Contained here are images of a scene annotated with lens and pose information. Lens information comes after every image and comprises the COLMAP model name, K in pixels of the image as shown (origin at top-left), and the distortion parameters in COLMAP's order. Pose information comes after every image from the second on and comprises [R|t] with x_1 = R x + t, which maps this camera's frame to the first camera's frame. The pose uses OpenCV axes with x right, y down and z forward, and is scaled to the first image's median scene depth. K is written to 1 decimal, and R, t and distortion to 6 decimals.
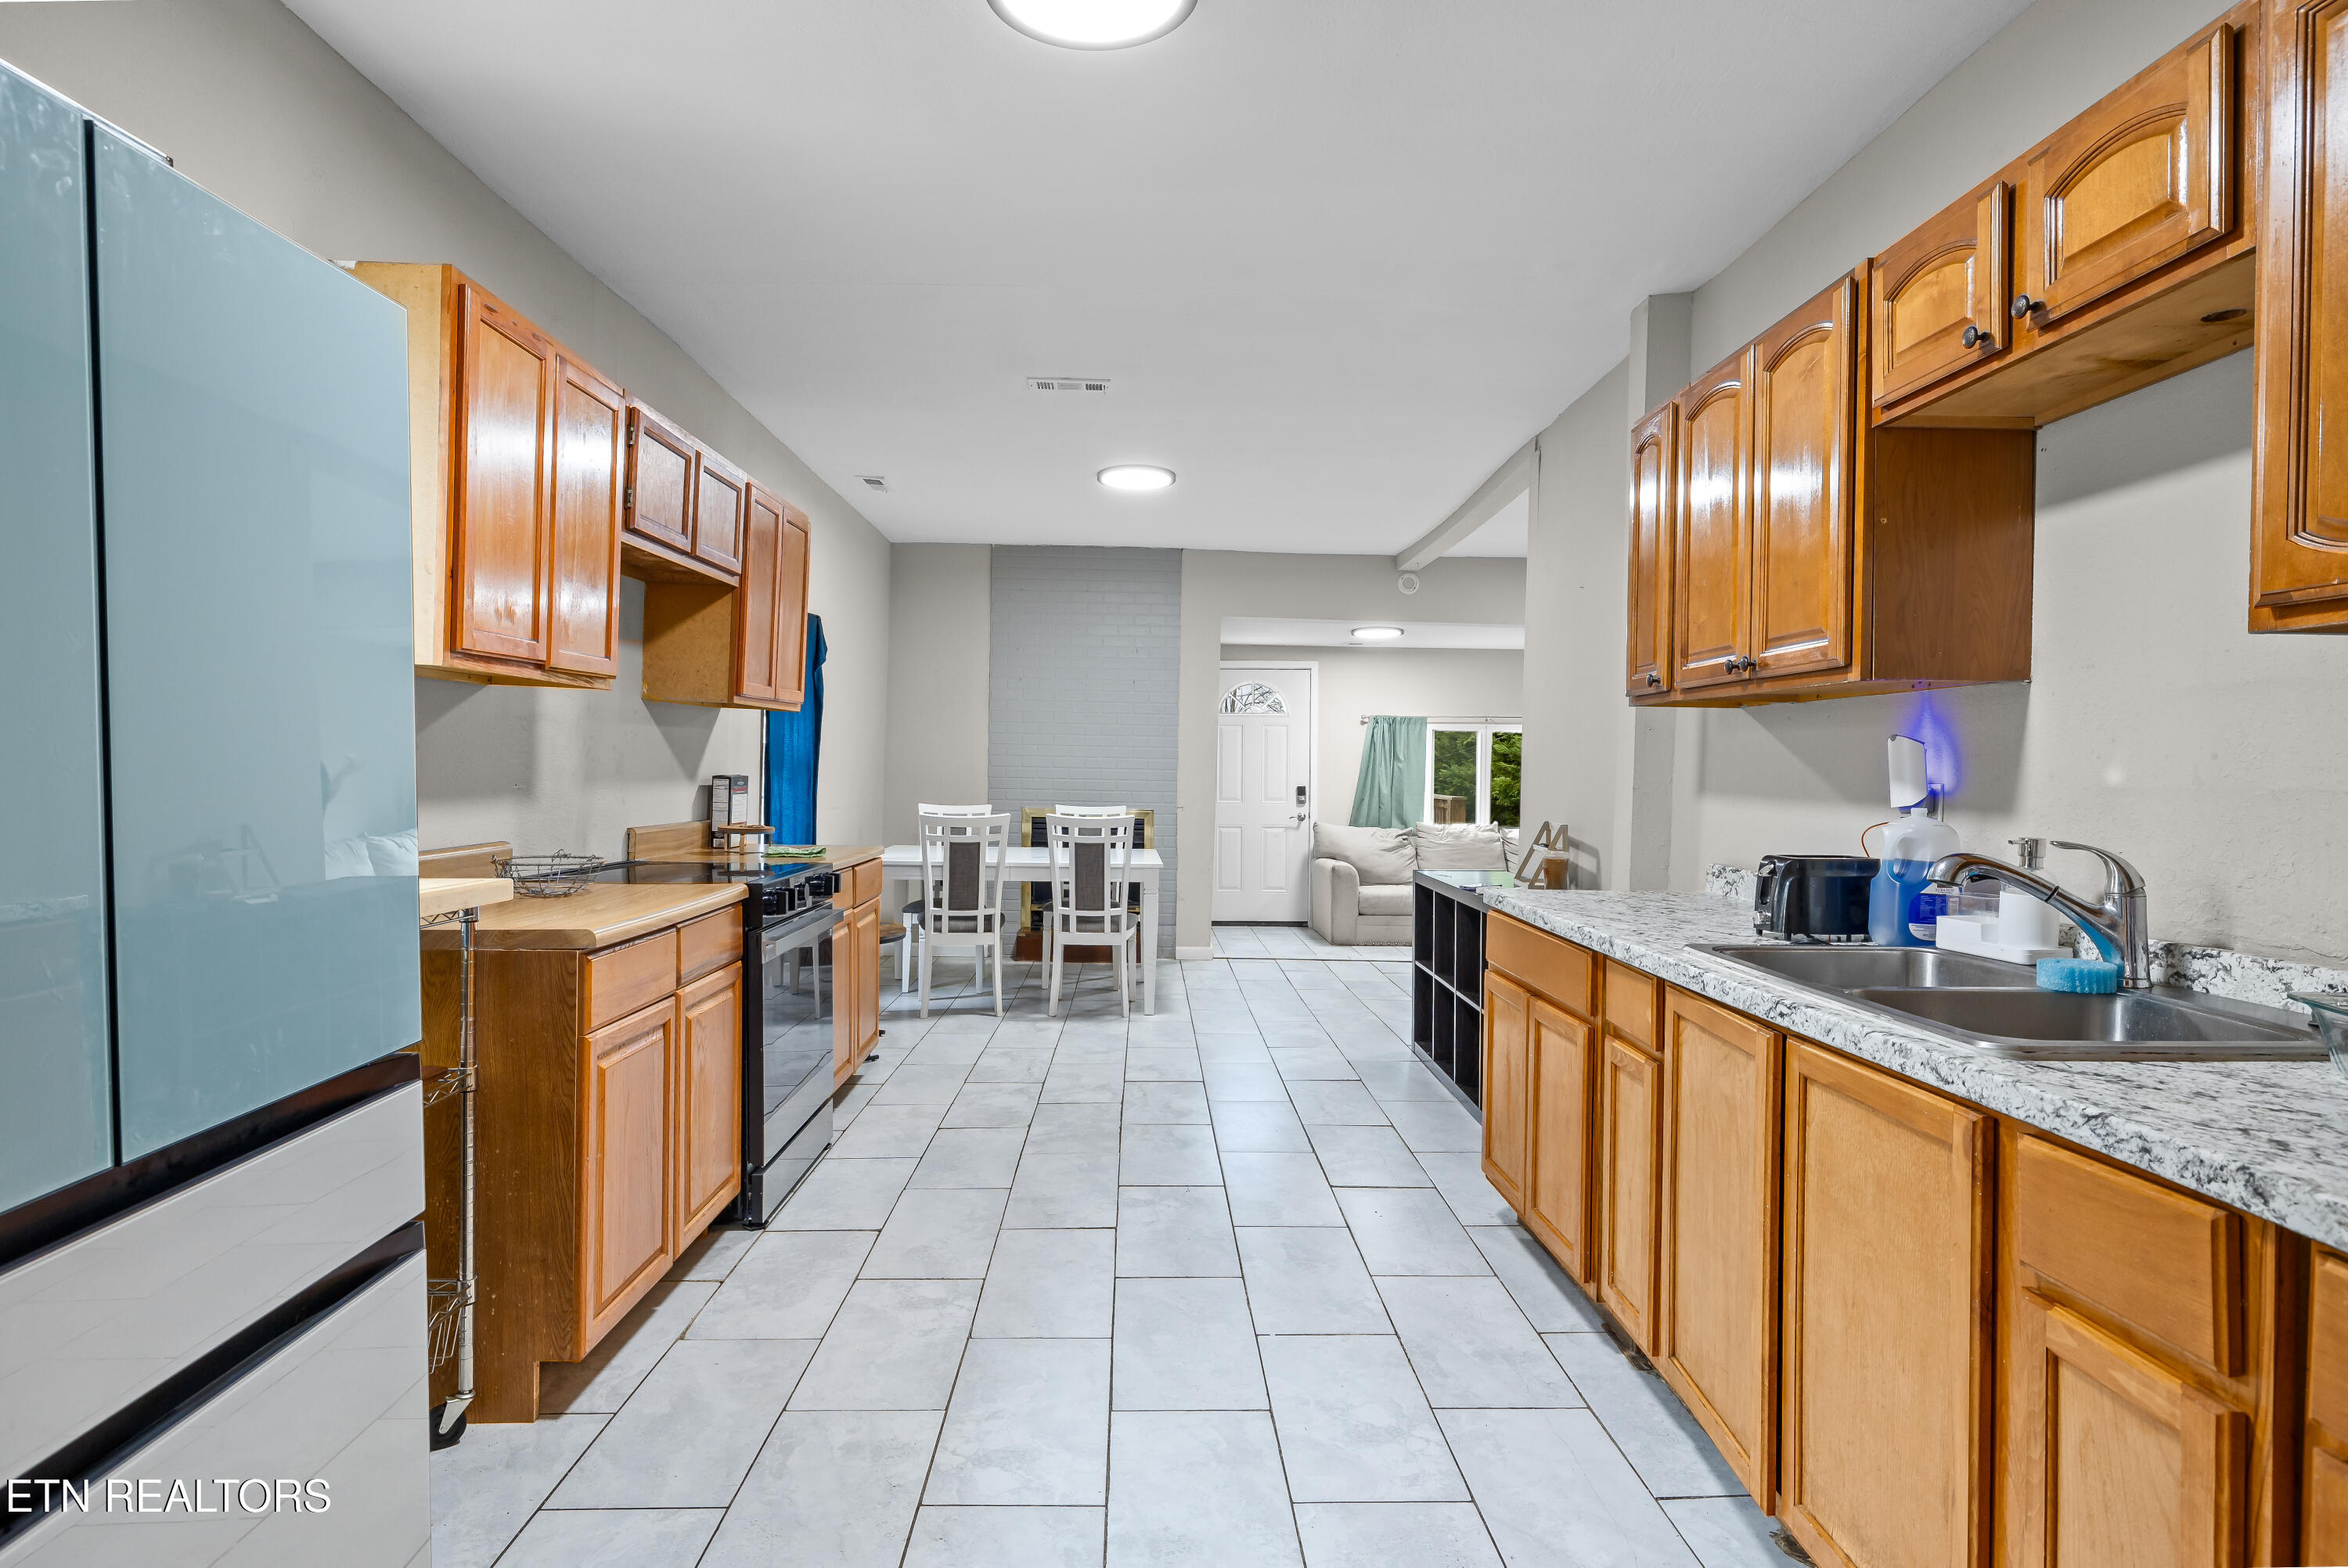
lens RADIAL K [[1222.4, 0, 1142.5], [0, 1222.4, 784.0], [0, 0, 1]] dist [-0.006756, 0.000942]
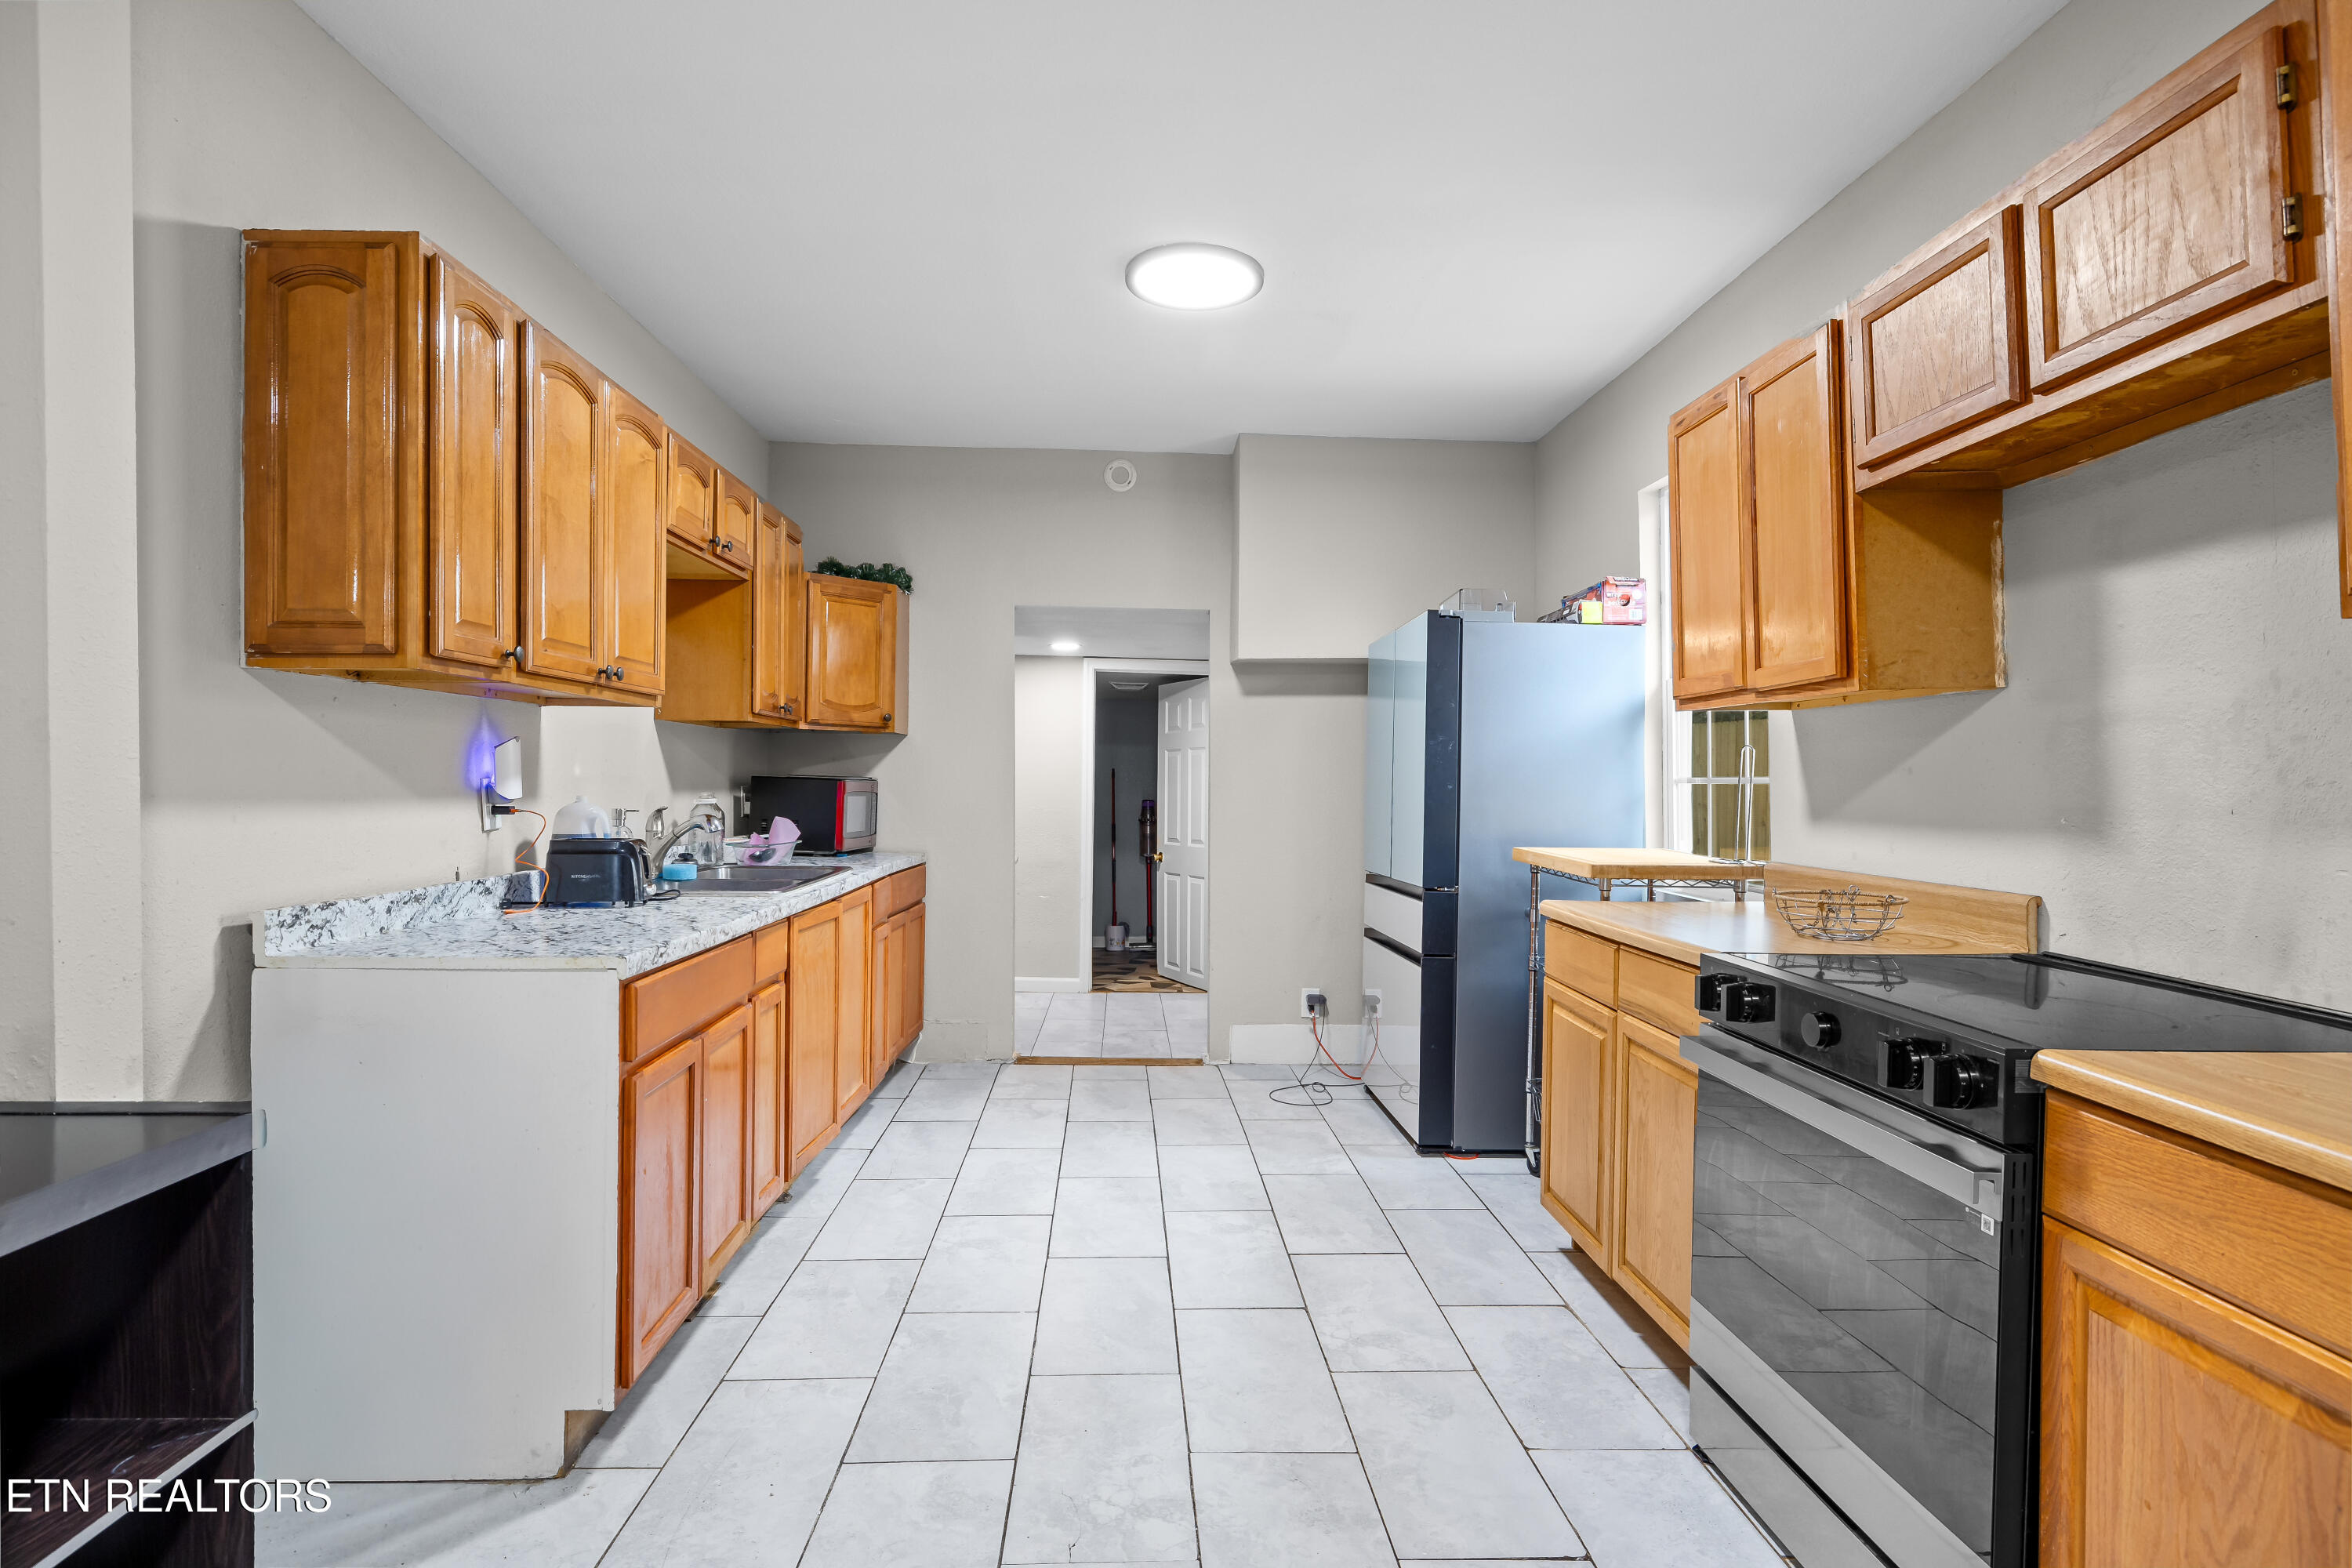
lens RADIAL K [[1183.8, 0, 1184.7], [0, 1183.8, 777.4], [0, 0, 1]] dist [-0.010347, 0.003482]
pose [[-0.998679, -0.020032, -0.047308, 0.019564], [-0.020694, 0.999694, 0.013541, -0.022675], [0.047023, 0.014502, -0.998789, 1.659259]]
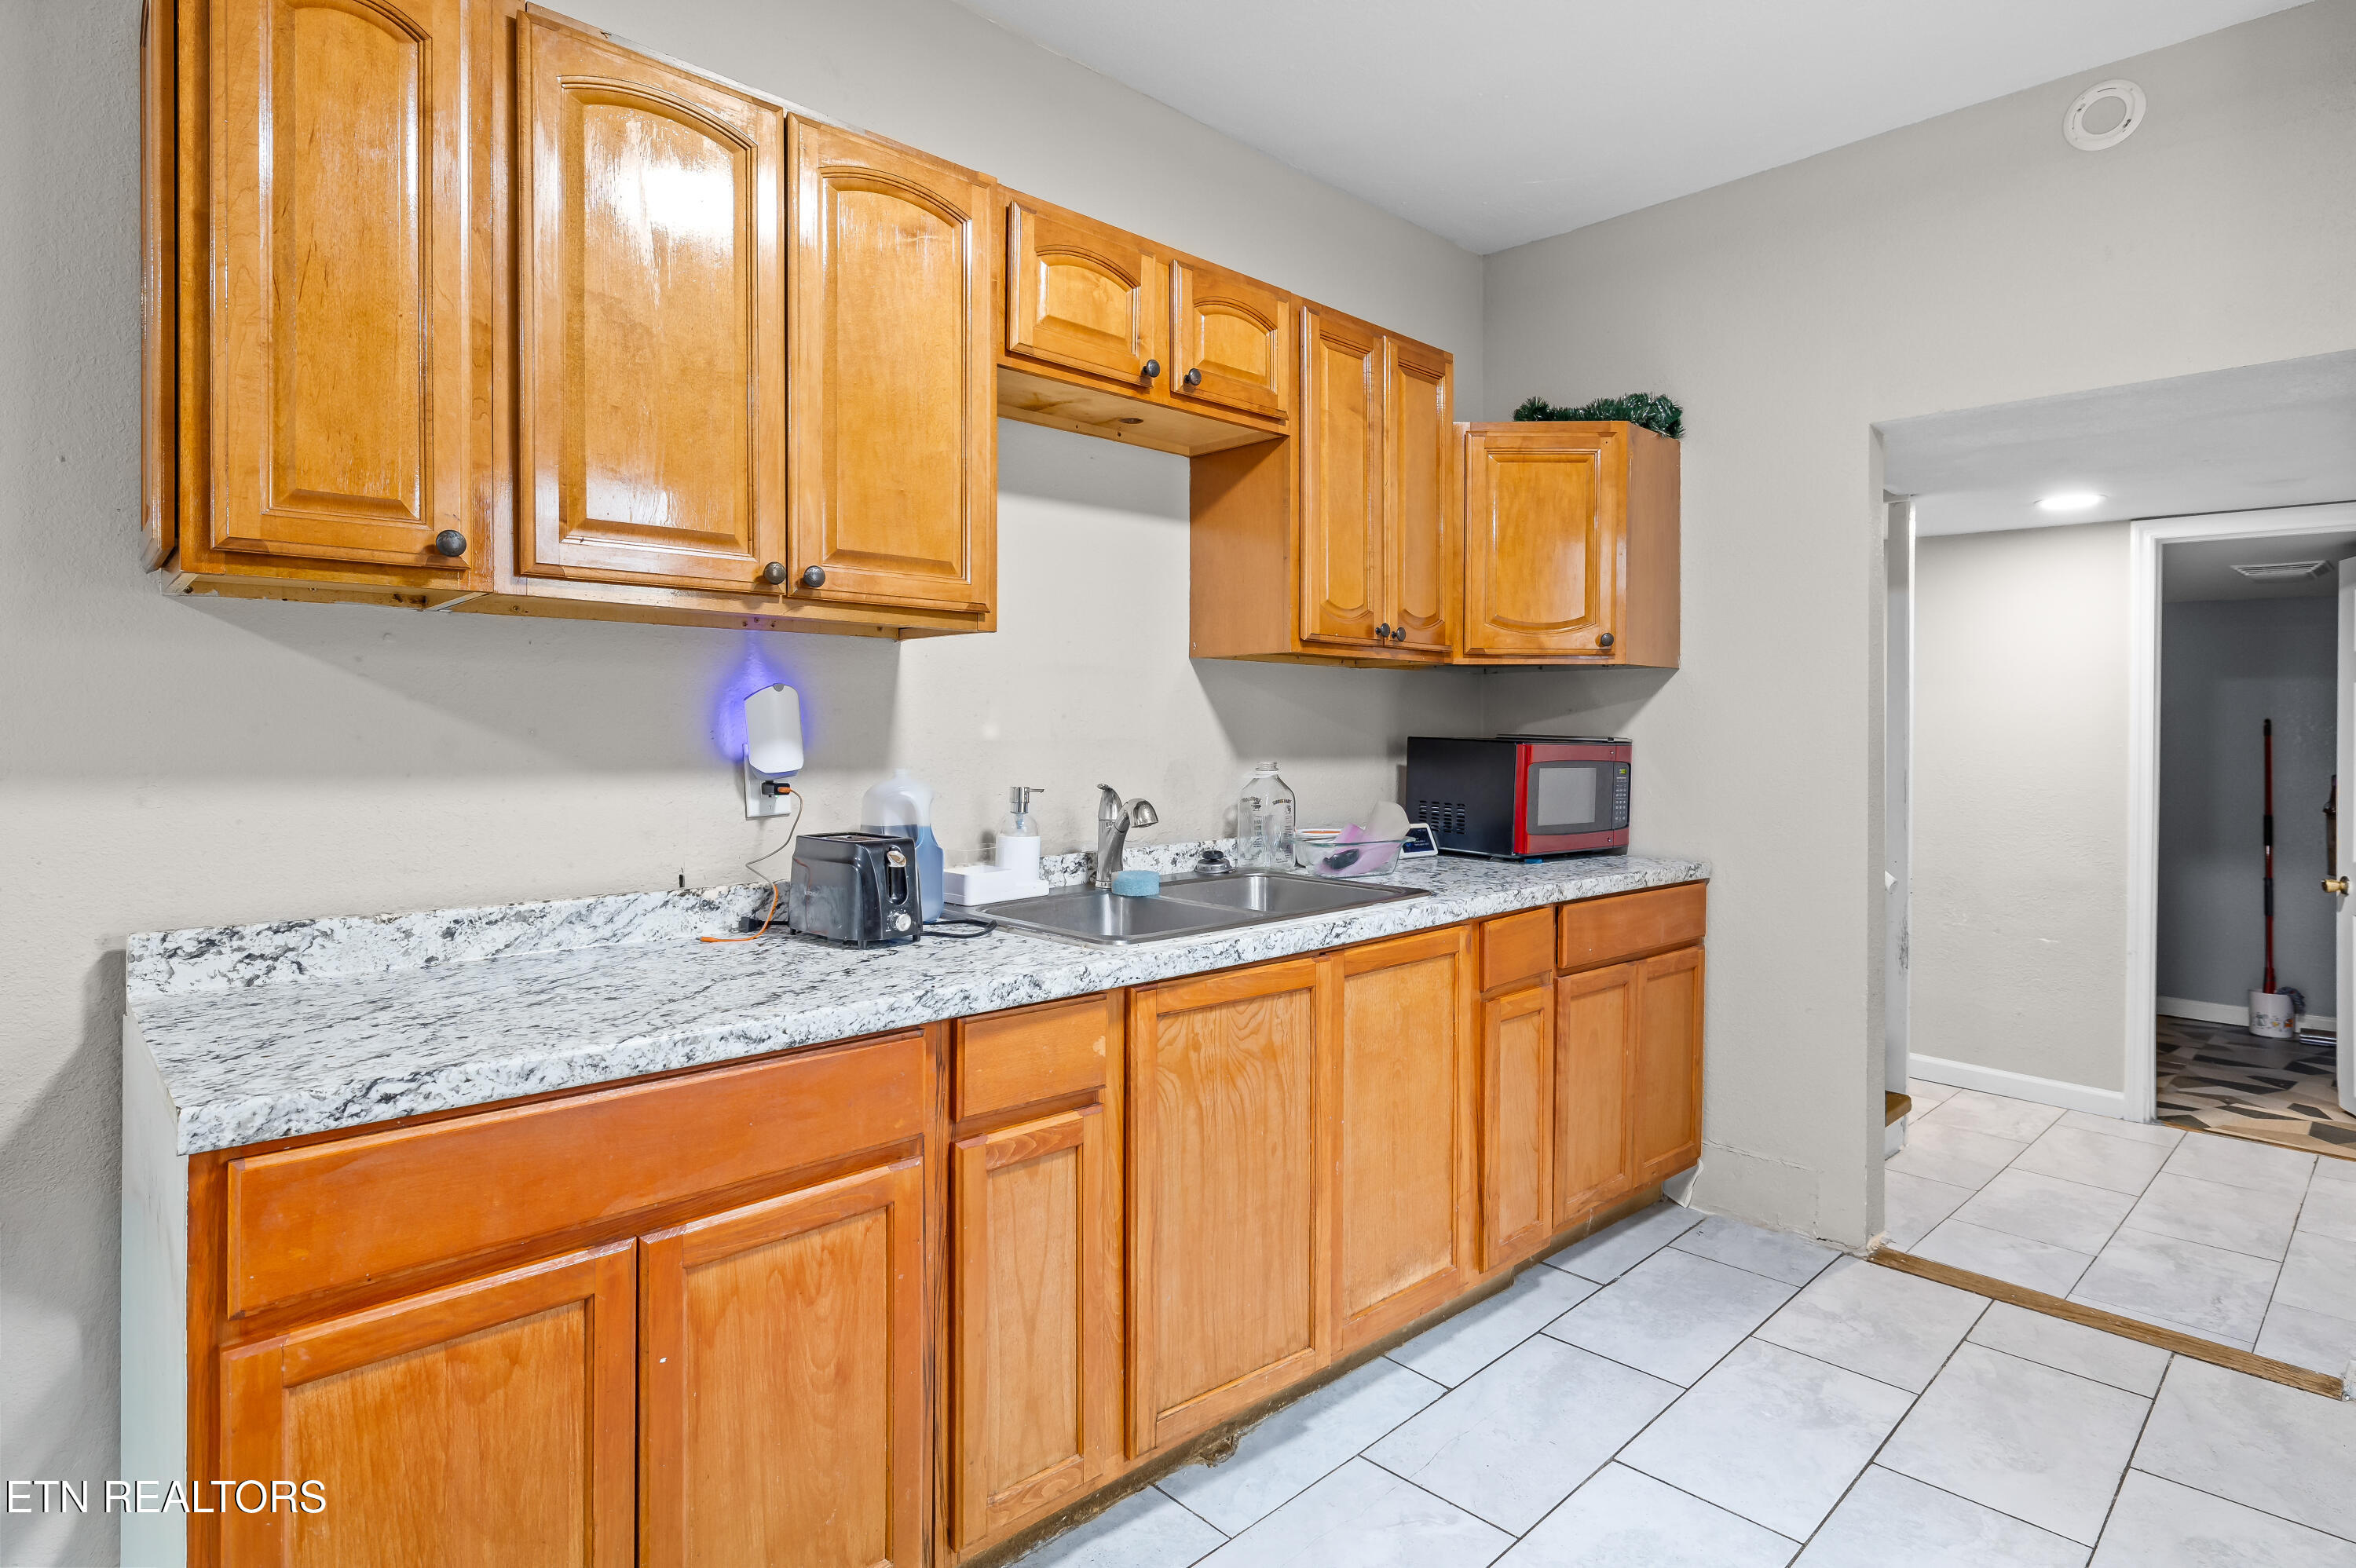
lens RADIAL K [[1226.6, 0, 1182.4], [0, 1226.6, 737.0], [0, 0, 1]] dist [-0.006756, 0.000942]
pose [[-0.693203, -0.015334, 0.720579, -0.125803], [0.001230, 0.999747, 0.022459, -0.017266], [-0.720741, 0.016455, -0.693009, 1.050918]]
